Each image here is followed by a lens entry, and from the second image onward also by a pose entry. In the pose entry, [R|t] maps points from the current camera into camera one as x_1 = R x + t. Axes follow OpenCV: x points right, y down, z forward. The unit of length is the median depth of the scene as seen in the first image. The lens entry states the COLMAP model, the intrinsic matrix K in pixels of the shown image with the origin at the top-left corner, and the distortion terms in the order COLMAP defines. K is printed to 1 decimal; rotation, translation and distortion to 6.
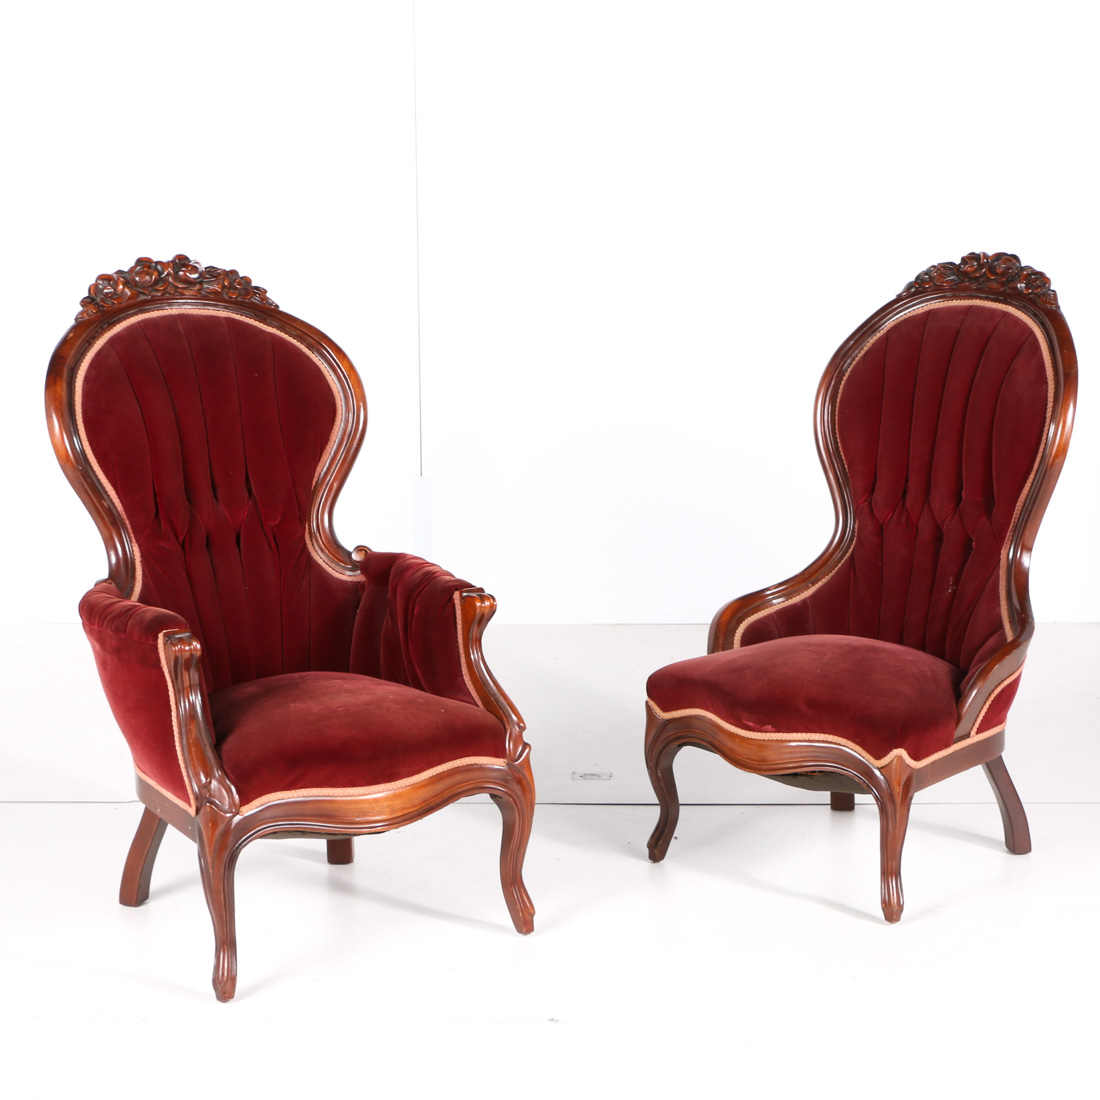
lens RADIAL K [[2466.3, 0, 635.9], [0, 2466.3, 549.8], [0, 0, 1]] dist [-0.018495, -0.059137]
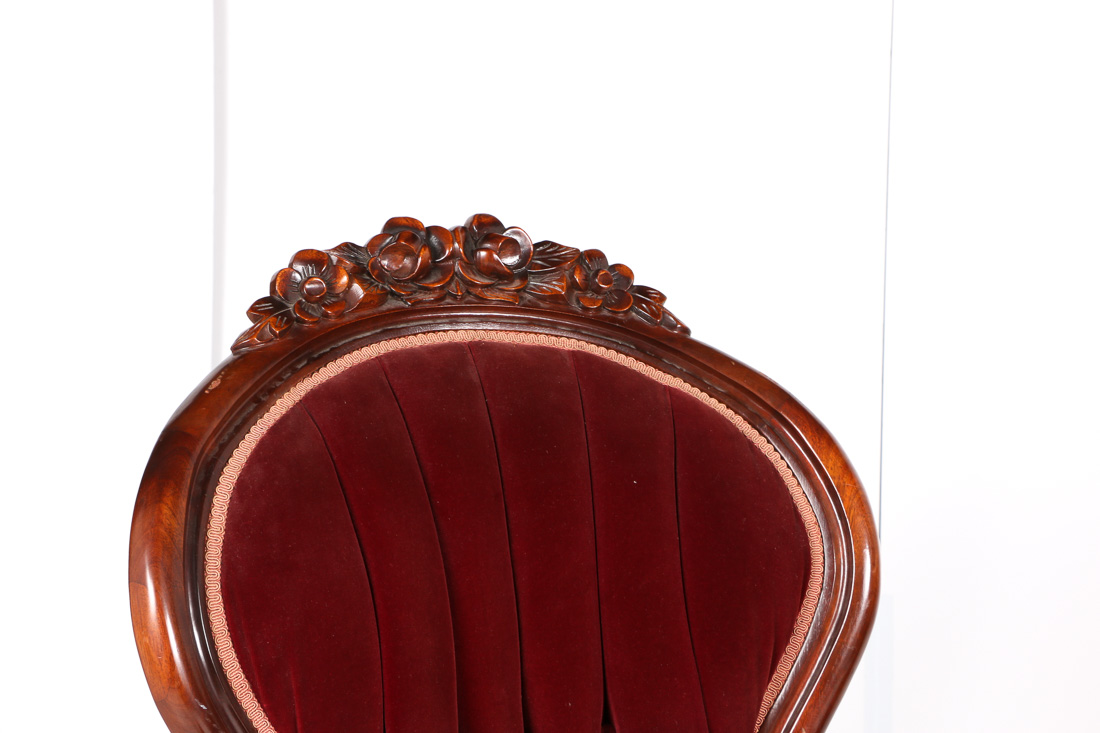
lens RADIAL K [[2202.0, 0, 550.0], [0, 2202.0, 366.5], [0, 0, 1]] dist [0.267320, -0.008844]
pose [[0.980154, 0.022952, -0.196906, -0.089856], [-0.040293, 0.995607, -0.084518, -0.056659], [0.194101, 0.090775, 0.976773, 0.597908]]
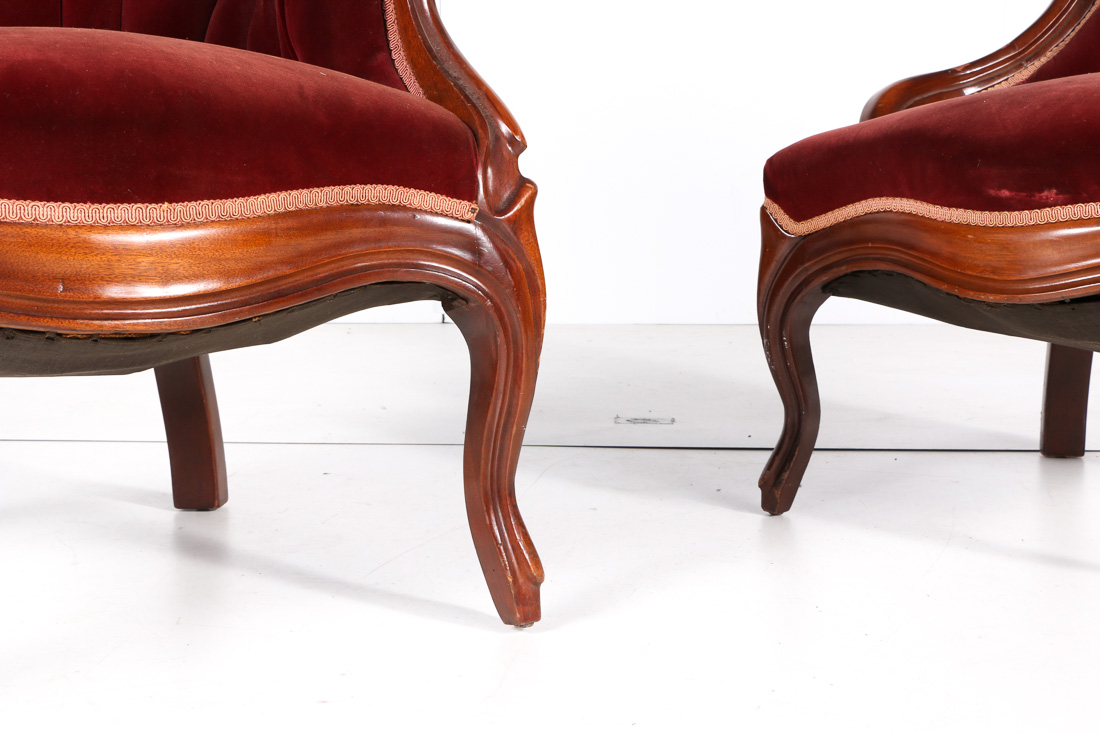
lens RADIAL K [[1518.4, 0, 550.0], [0, 1518.4, 366.5], [0, 0, 1]] dist [-0.002481, 0.393436]
pose [[0.998268, 0.005771, -0.058540, -0.022511], [-0.009255, 0.998190, -0.059430, 0.117505], [0.058091, 0.059868, 0.996514, 0.680441]]
